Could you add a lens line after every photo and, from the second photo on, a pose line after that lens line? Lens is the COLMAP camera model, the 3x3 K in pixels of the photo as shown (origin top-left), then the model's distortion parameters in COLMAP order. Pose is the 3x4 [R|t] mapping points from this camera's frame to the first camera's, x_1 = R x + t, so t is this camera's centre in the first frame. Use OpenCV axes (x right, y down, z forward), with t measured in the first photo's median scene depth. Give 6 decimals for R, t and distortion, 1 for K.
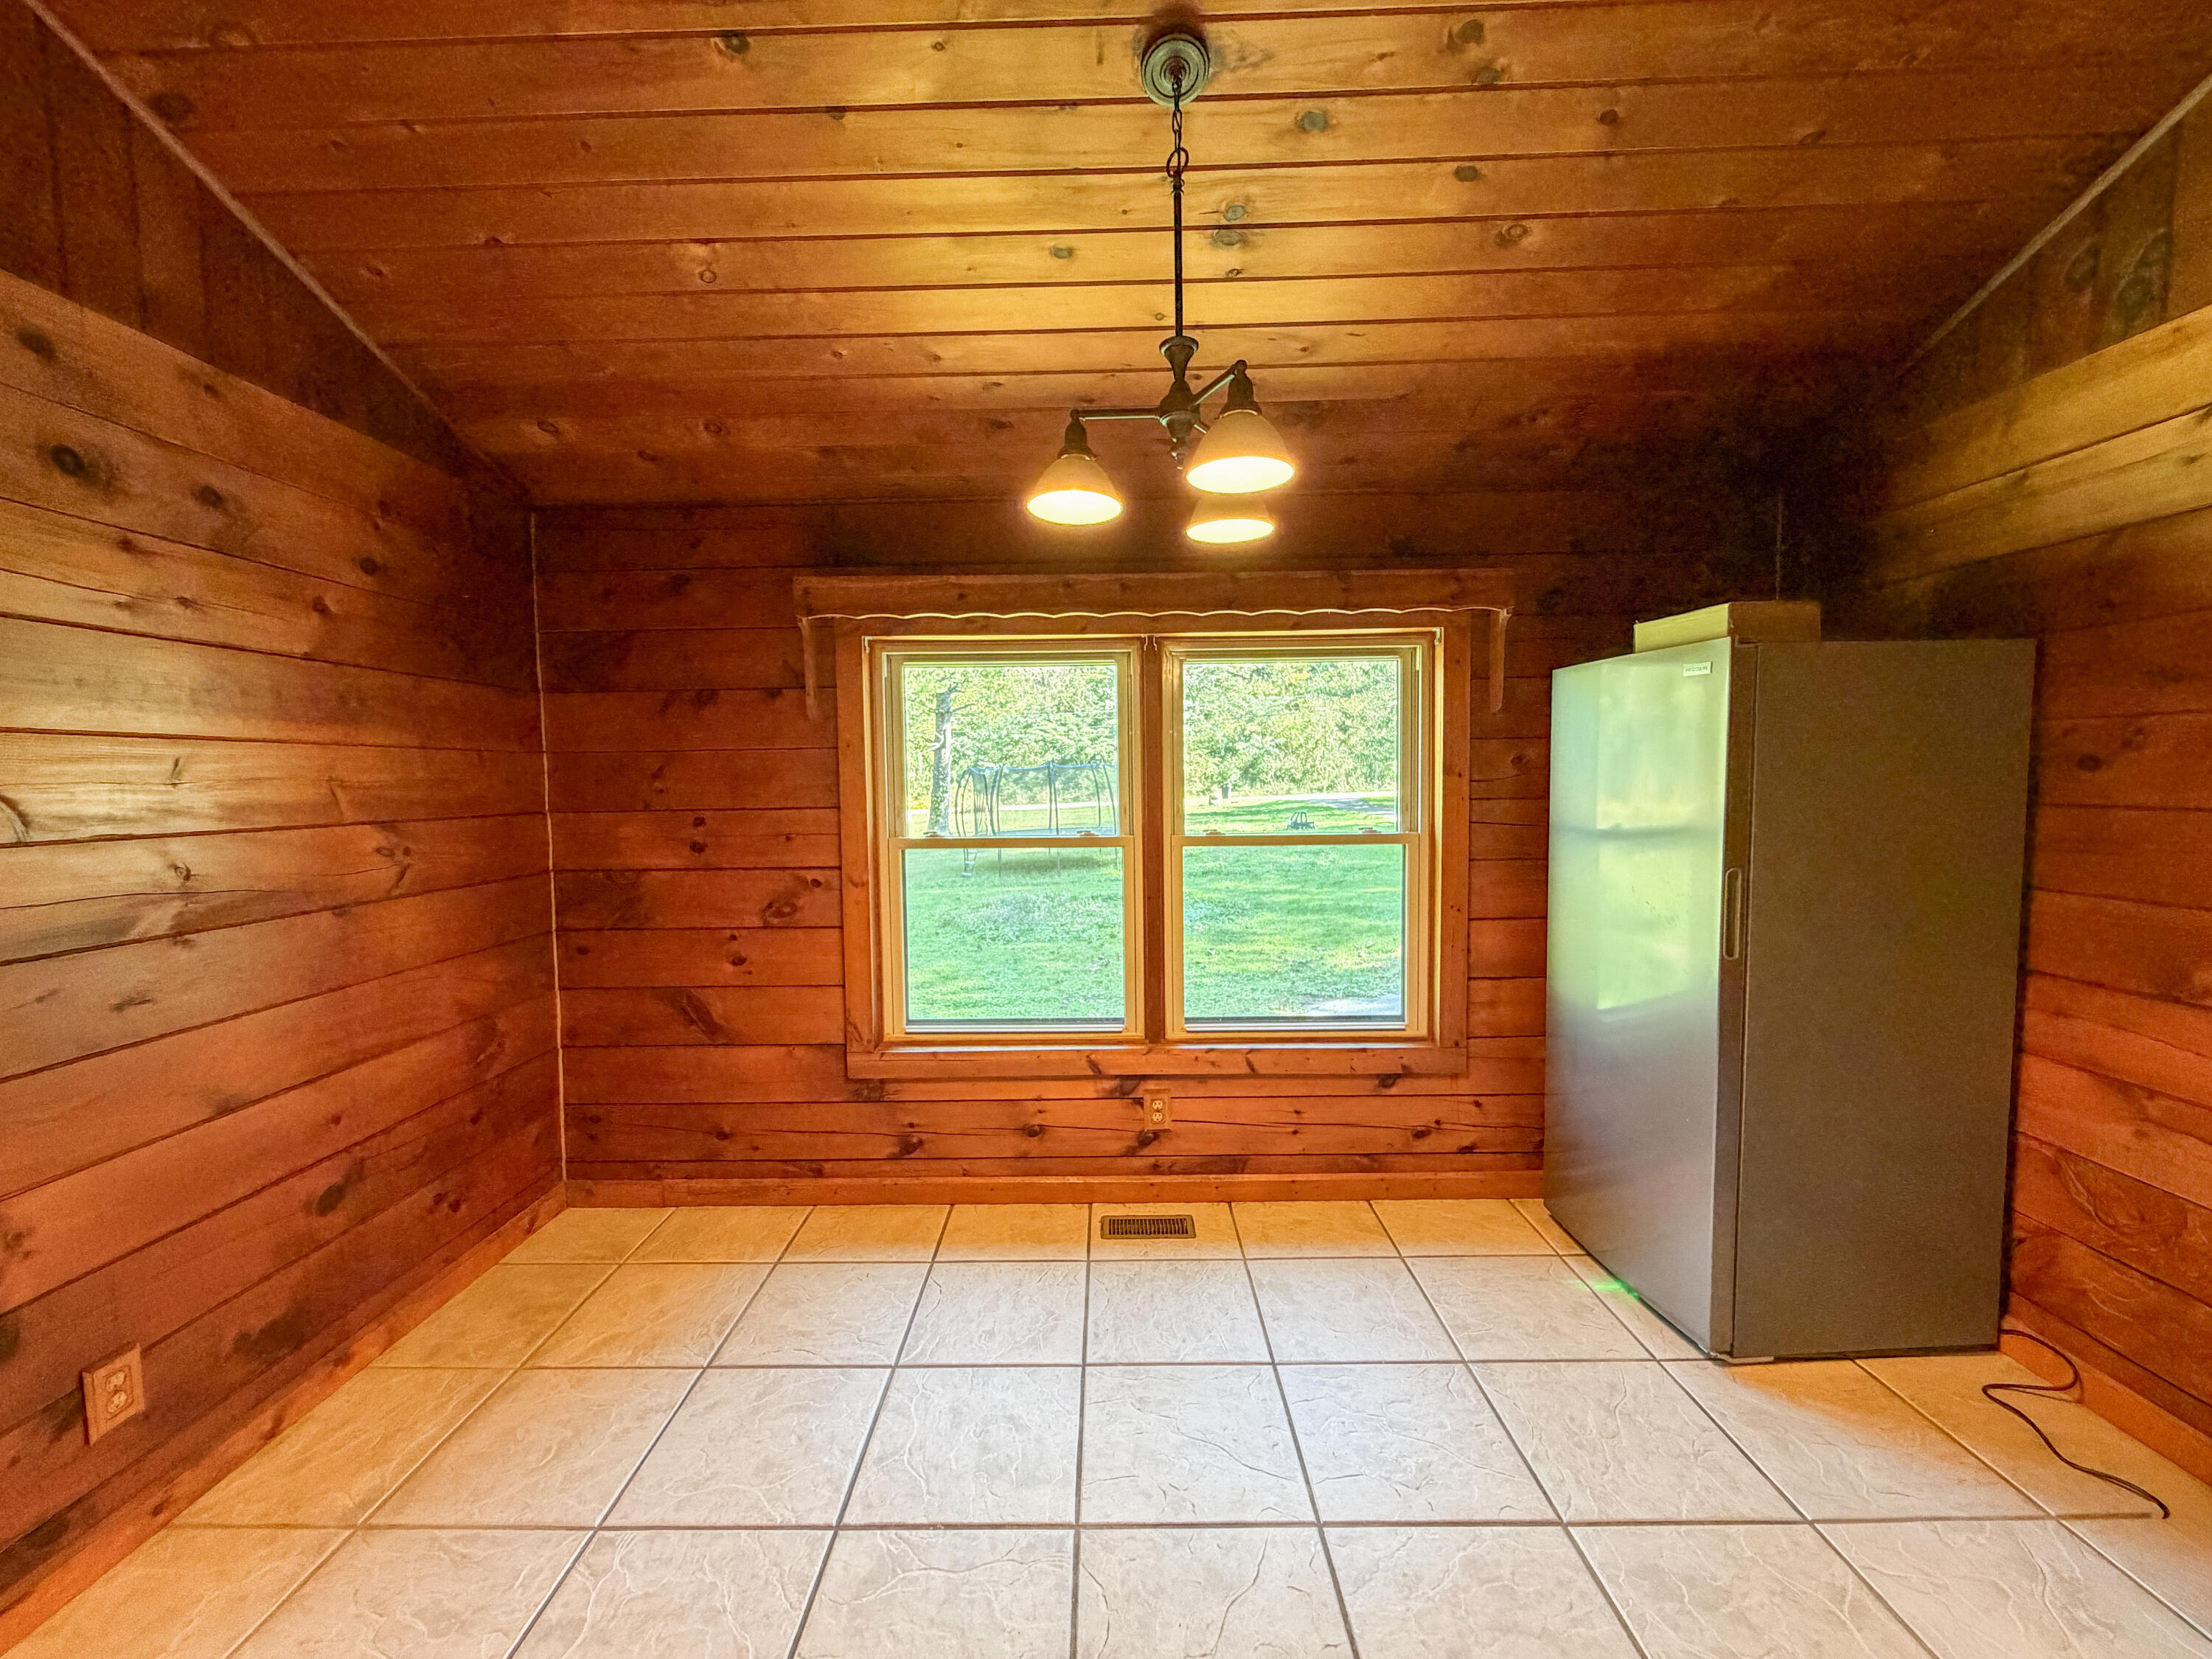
lens RADIAL K [[883.0, 0, 1100.3], [0, 883.0, 832.0], [0, 0, 1]] dist [-0.000569, -0.001078]
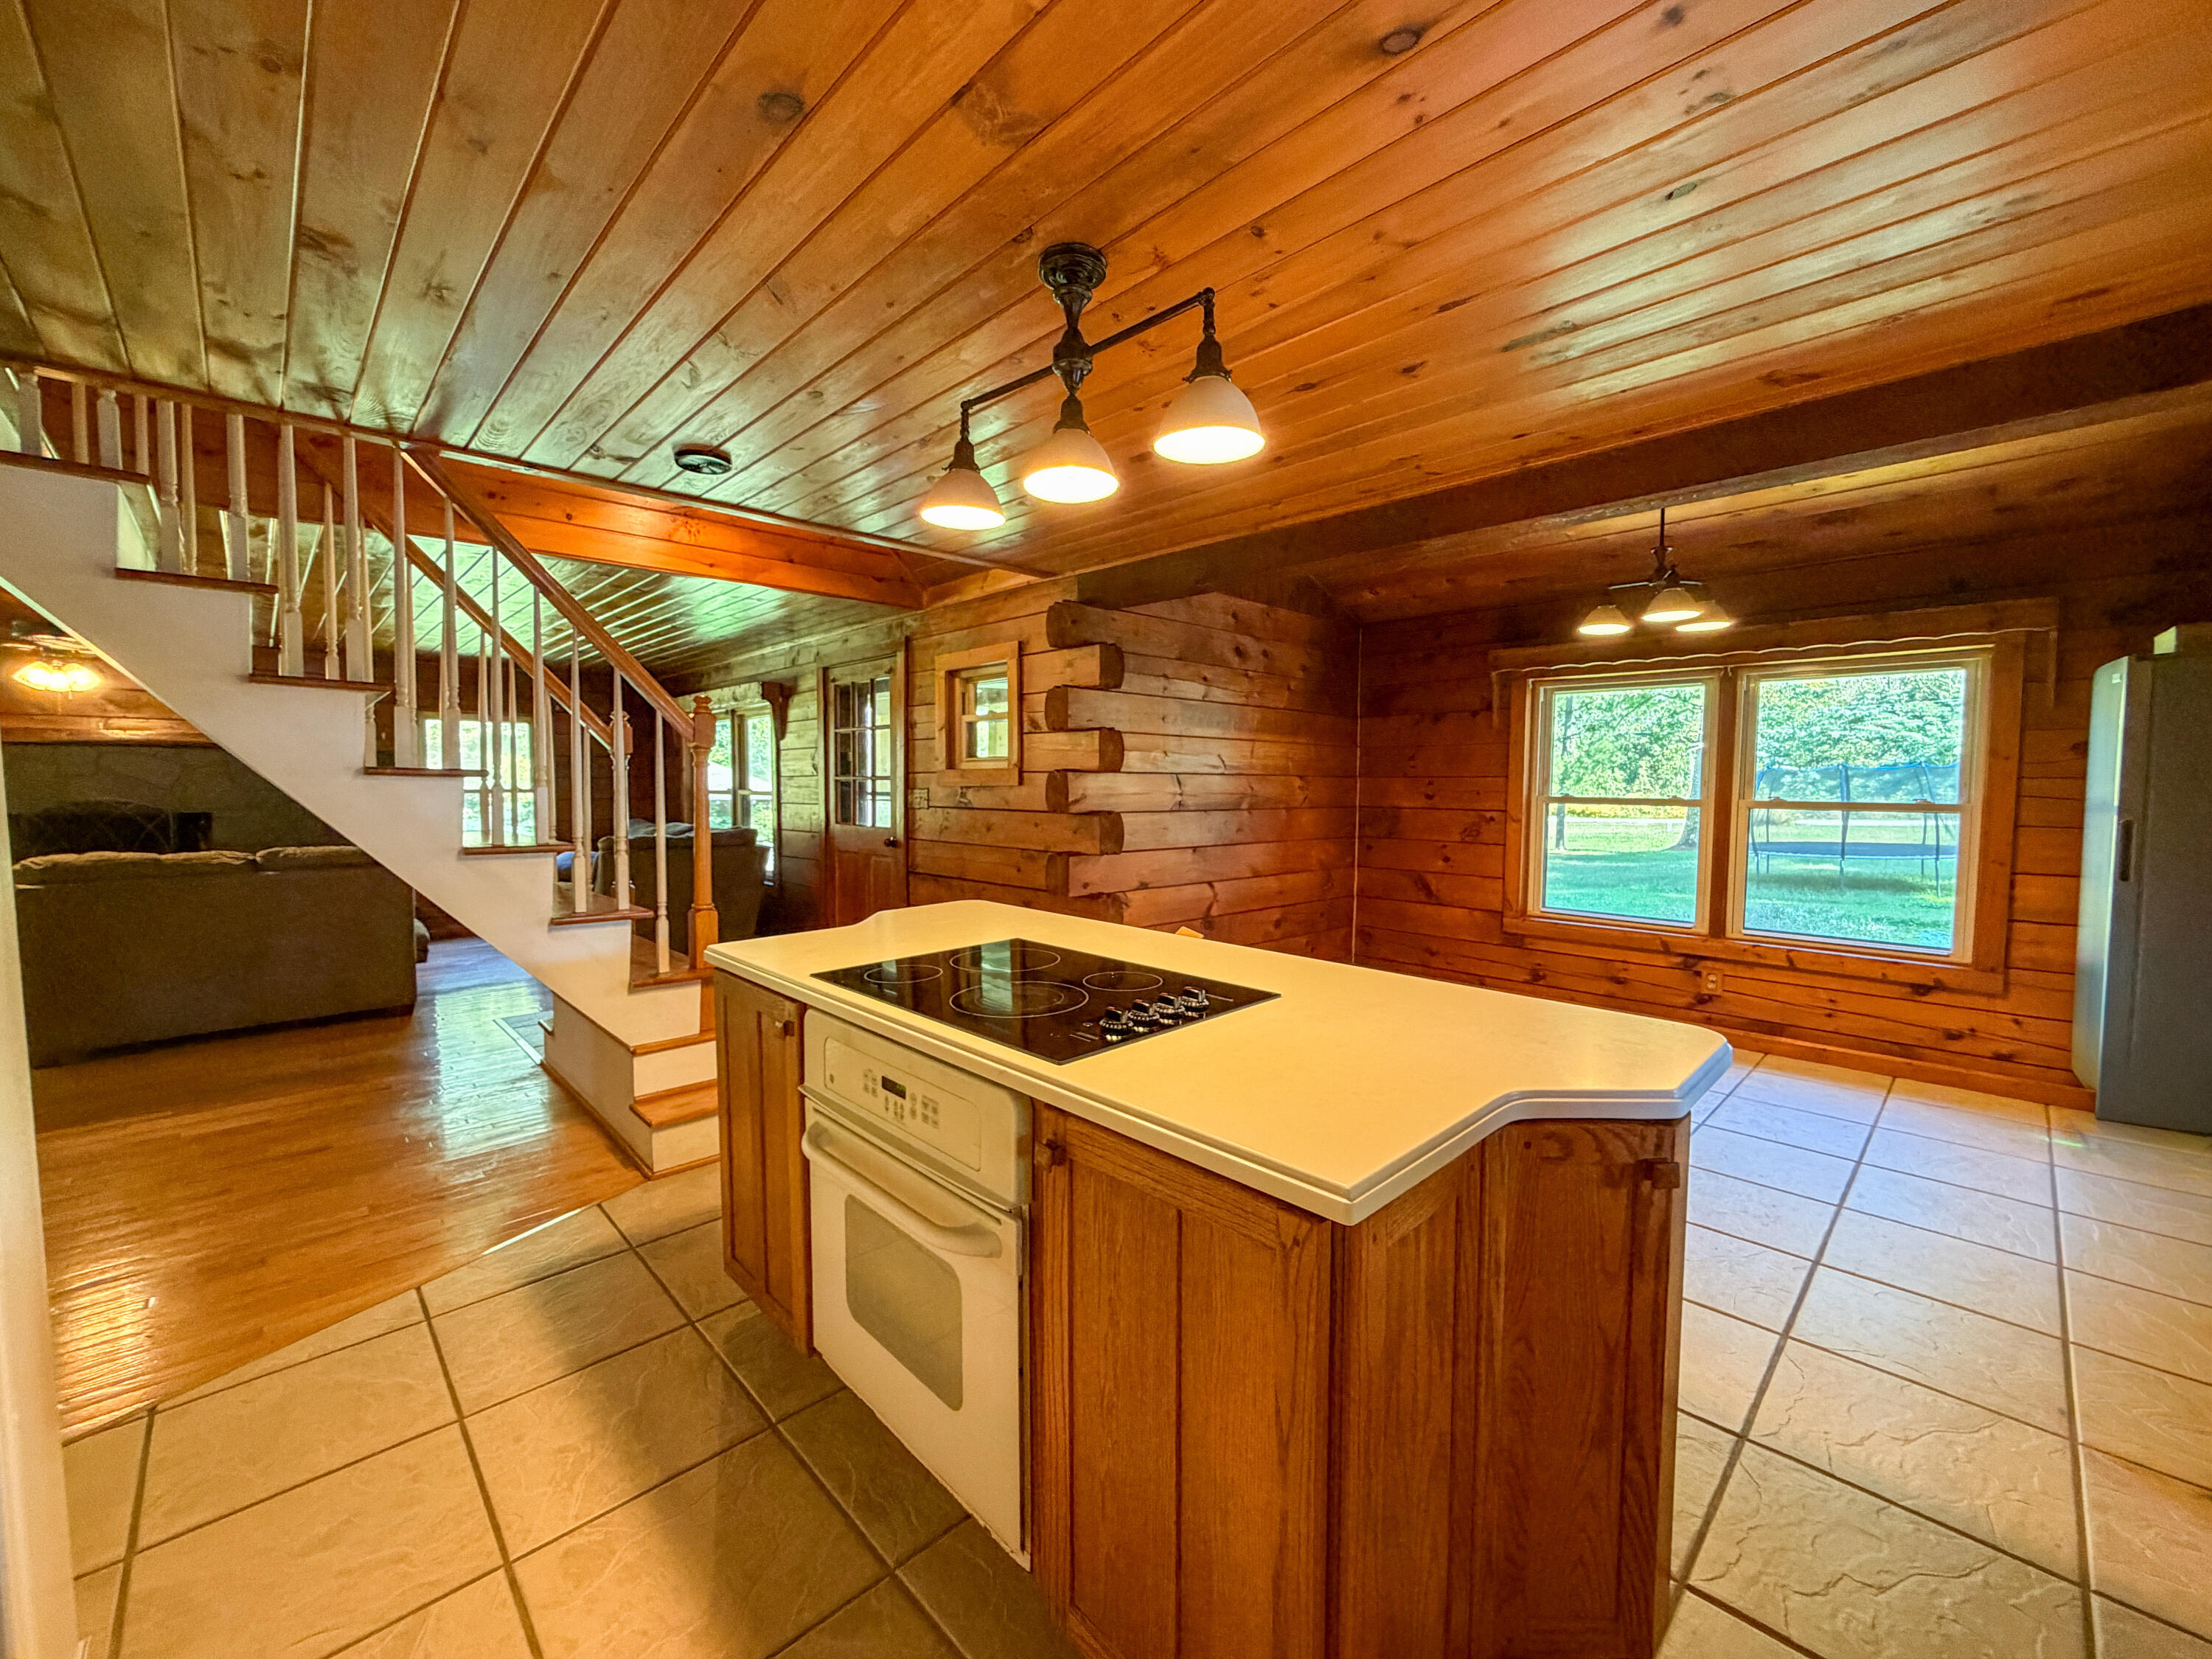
lens RADIAL K [[883.0, 0, 1103.7], [0, 883.0, 827.5], [0, 0, 1]] dist [-0.000569, -0.001078]
pose [[0.701850, 0.055004, -0.710198, 0.391561], [-0.061135, 0.997987, 0.016877, 0.091751], [0.709697, 0.031573, 0.703799, -0.803563]]
